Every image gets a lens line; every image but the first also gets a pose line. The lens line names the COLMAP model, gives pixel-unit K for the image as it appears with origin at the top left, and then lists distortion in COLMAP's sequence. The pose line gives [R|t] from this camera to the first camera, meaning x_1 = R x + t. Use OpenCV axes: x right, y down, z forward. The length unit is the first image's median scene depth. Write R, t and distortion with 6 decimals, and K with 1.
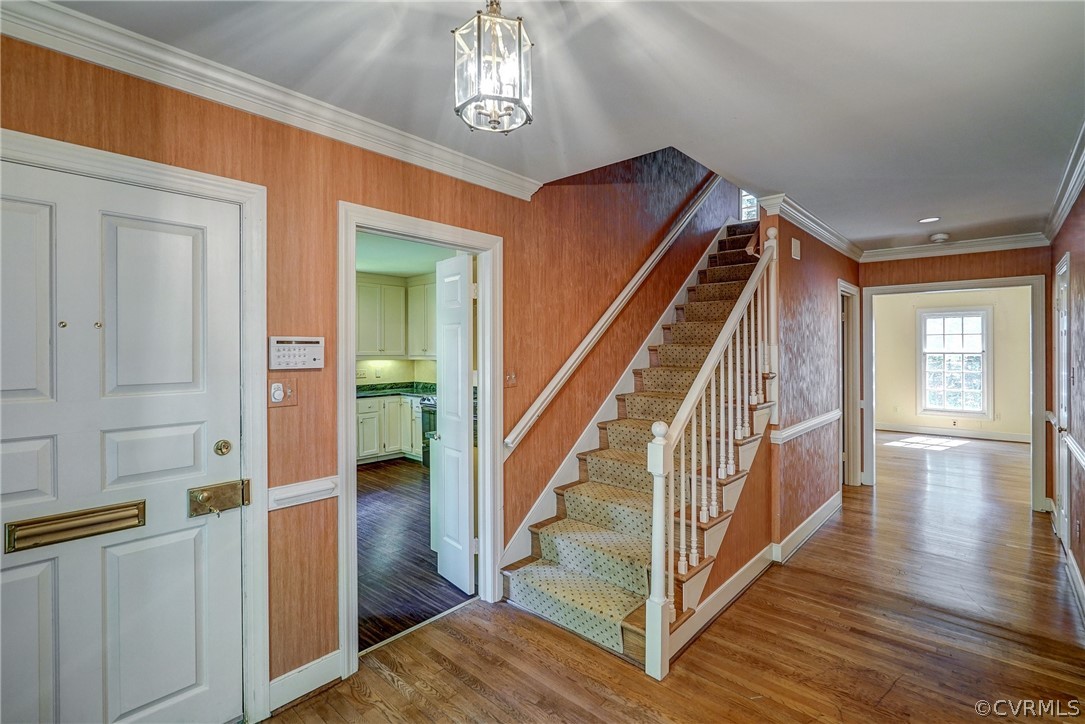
lens RADIAL K [[512.5, 0, 546.6], [0, 512.5, 353.6], [0, 0, 1]] dist [0.009234, -0.002291]
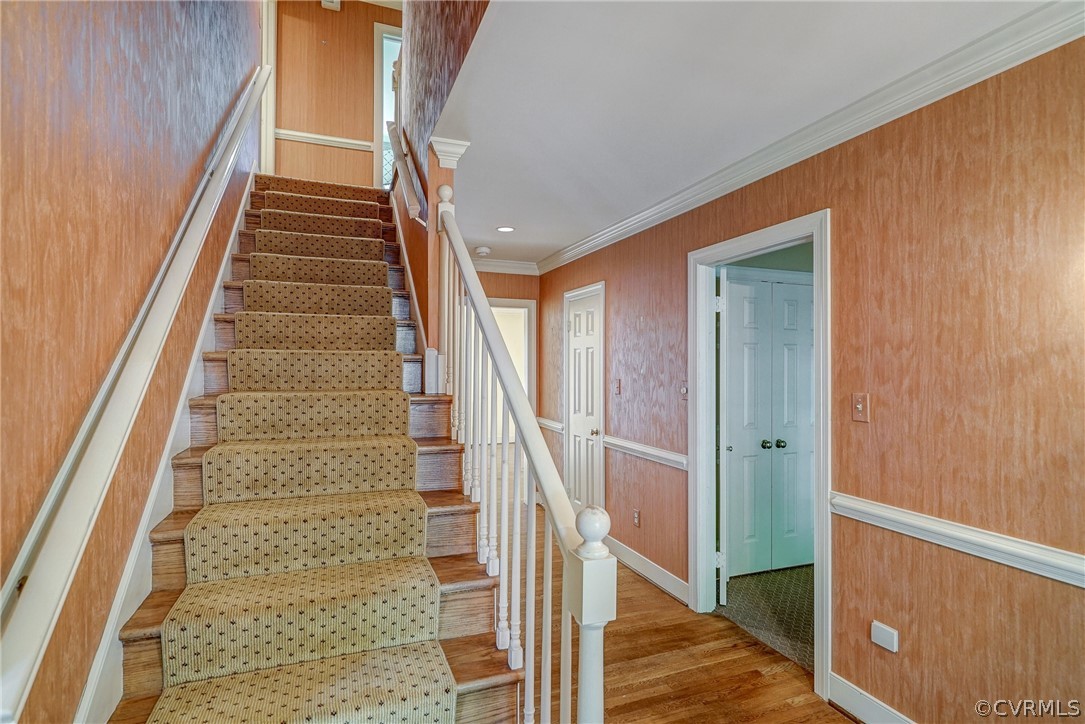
lens RADIAL K [[550.6, 0, 543.6], [0, 550.6, 366.2], [0, 0, 1]] dist [-0.000072, -0.000233]
pose [[0.456328, 0.004921, 0.889798, -0.259884], [0.002205, 0.999975, -0.006661, 0.007916], [-0.889809, 0.005002, 0.456306, 0.866649]]
